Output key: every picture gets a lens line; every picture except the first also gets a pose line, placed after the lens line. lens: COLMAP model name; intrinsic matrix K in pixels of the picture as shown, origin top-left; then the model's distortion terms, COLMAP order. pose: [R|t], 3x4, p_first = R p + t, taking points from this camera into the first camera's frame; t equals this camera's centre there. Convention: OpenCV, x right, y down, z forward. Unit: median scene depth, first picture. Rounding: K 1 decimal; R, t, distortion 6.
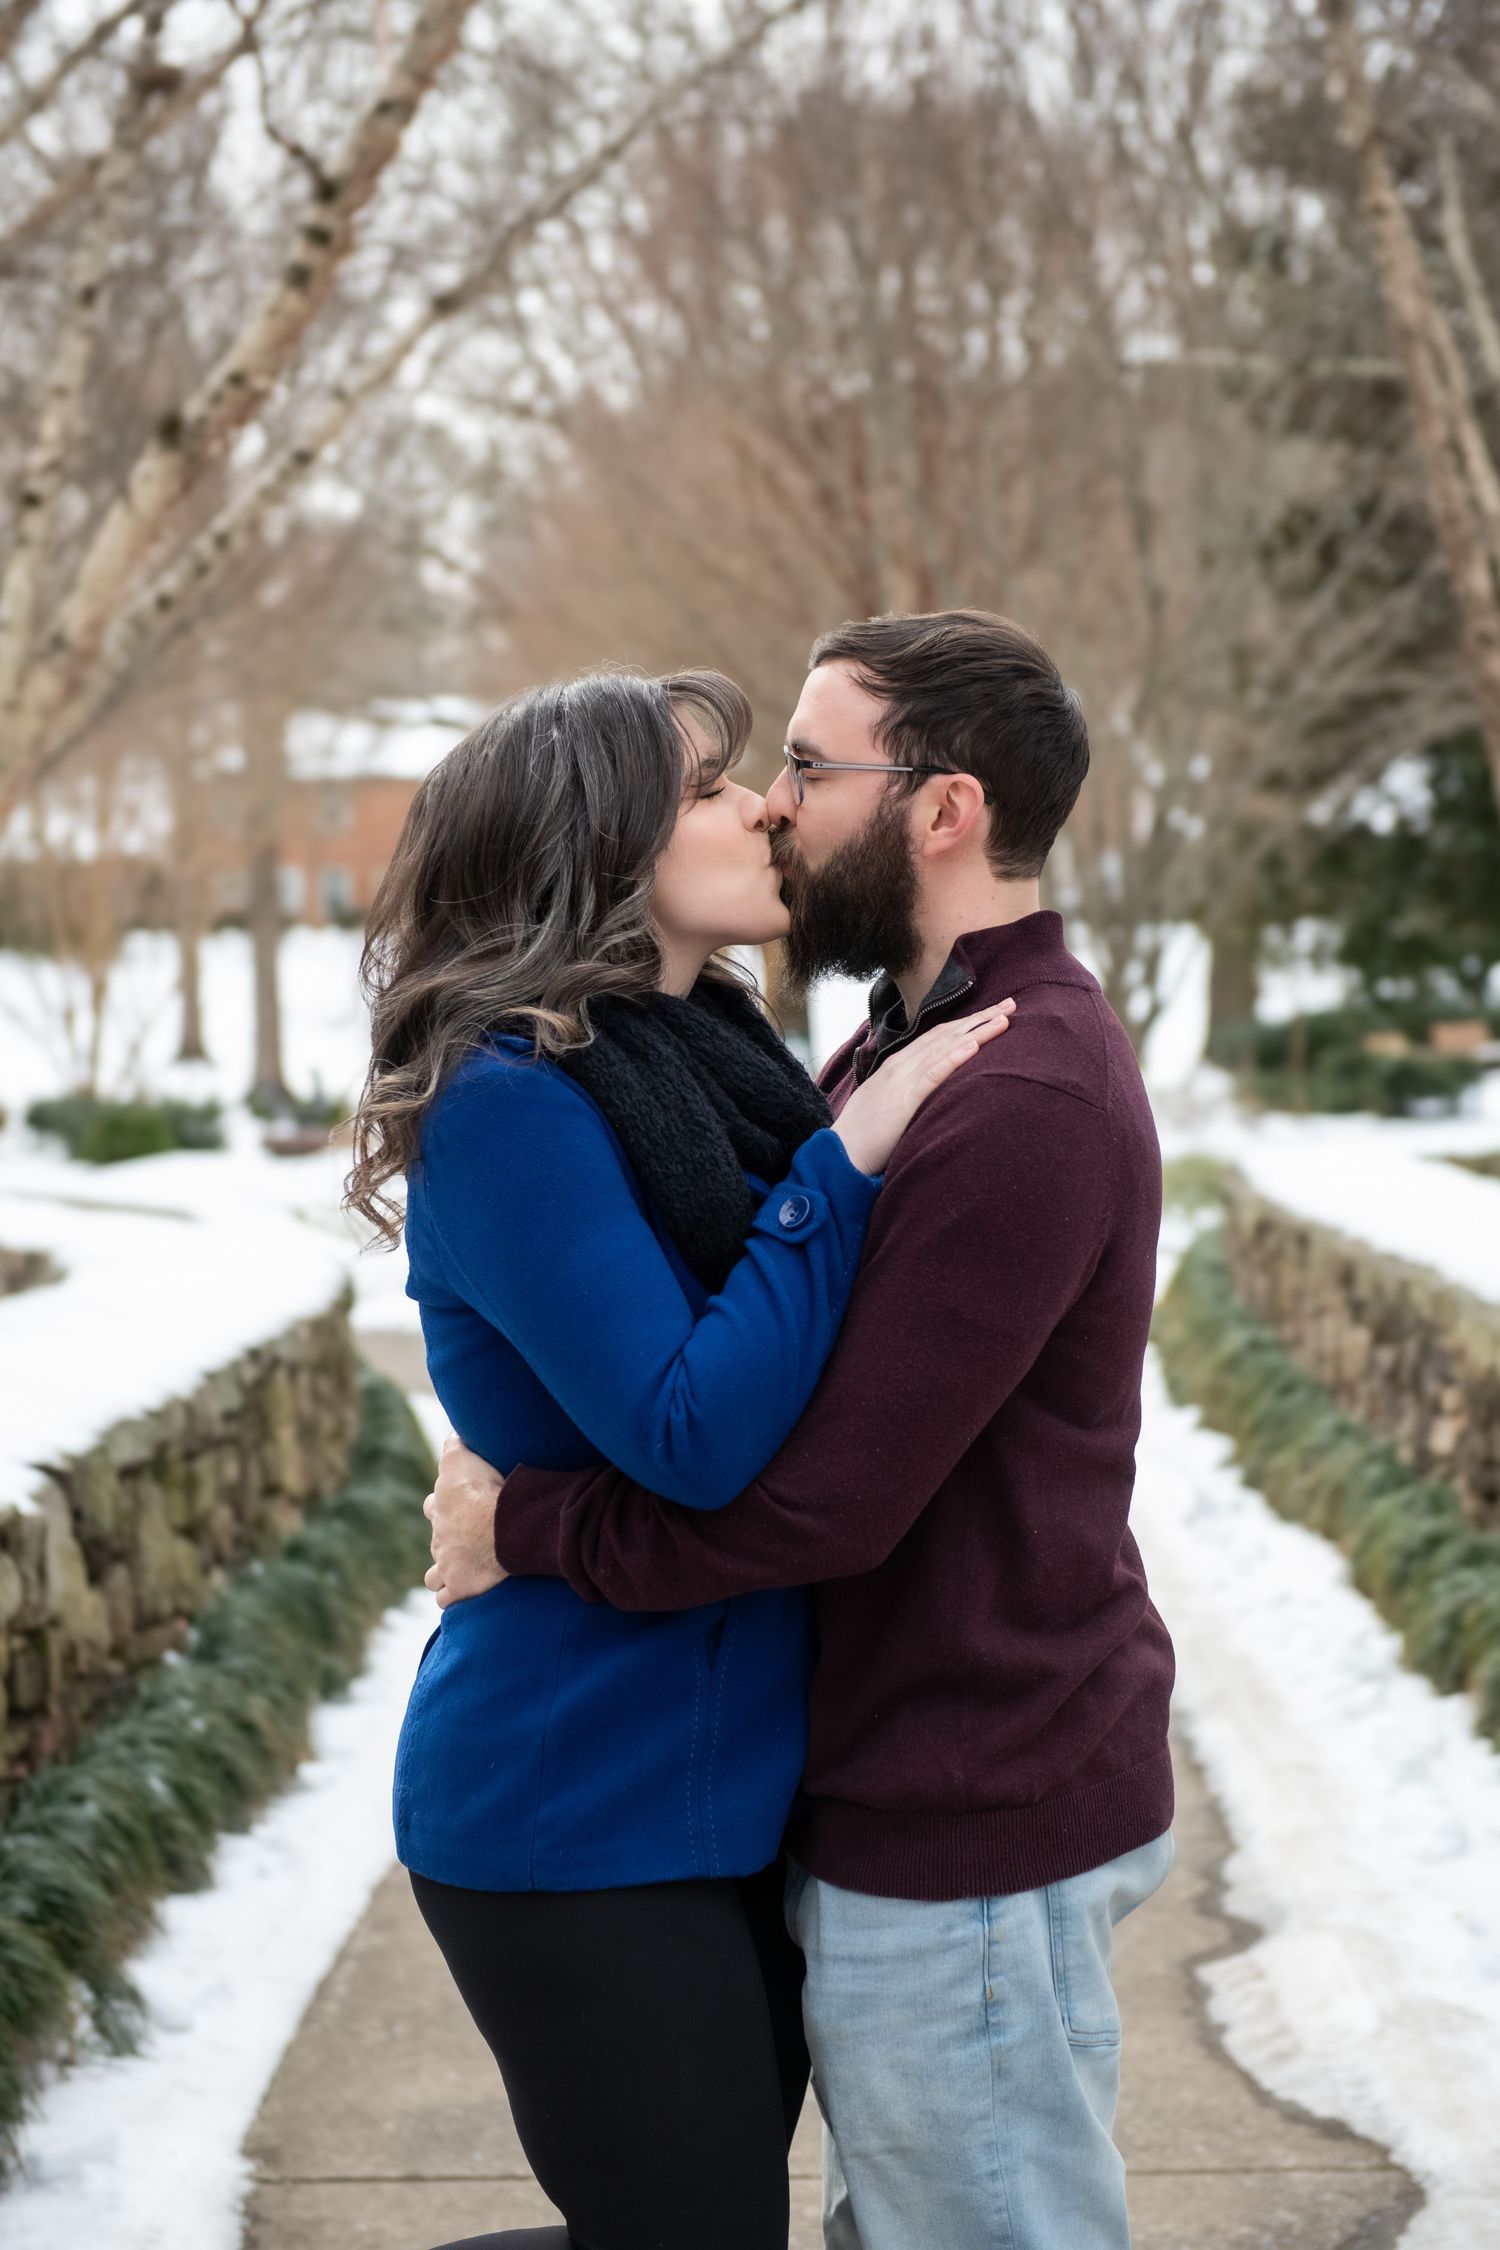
lens RADIAL K [[3702.3, 0, 697.1], [0, 3702.3, 1124.5], [0, 0, 1]] dist [0.164138, -0.046020]
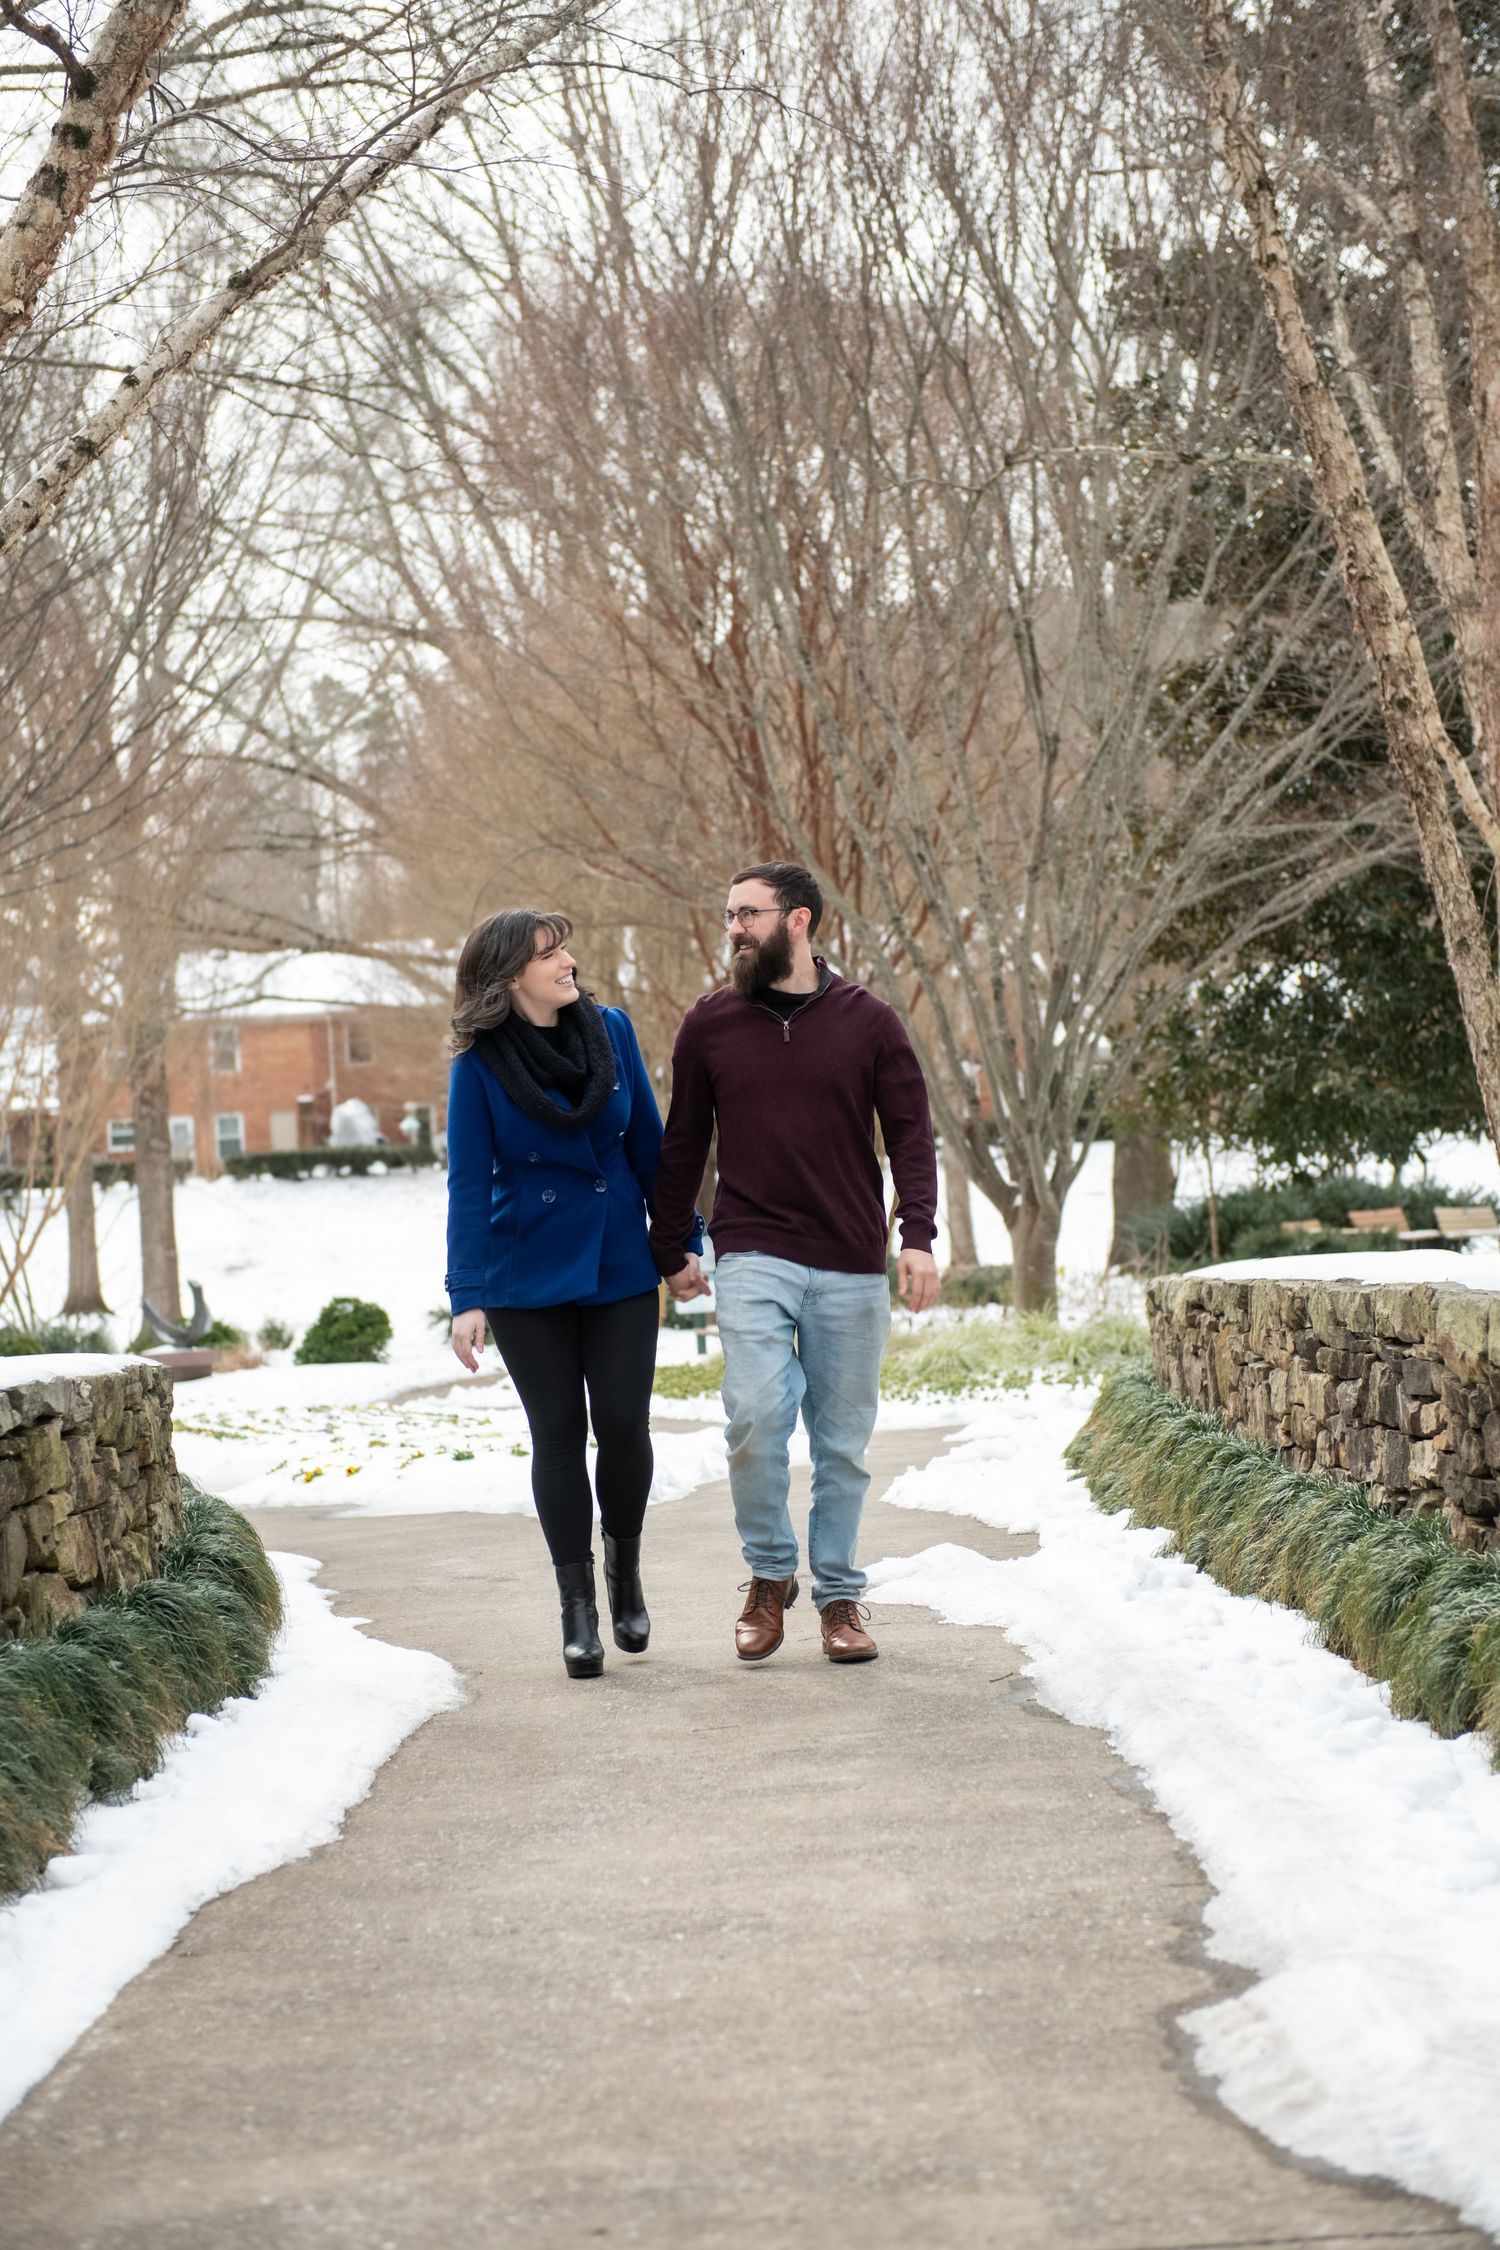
lens RADIAL K [[3504.1, 0, 709.3], [0, 3504.1, 1170.6], [0, 0, 1]] dist [0.142772, -0.133365]
pose [[0.999142, -0.033726, 0.024030, 0.018688], [0.035658, 0.995735, -0.085089, 0.078933], [-0.021058, 0.085873, 0.996084, 0.188480]]
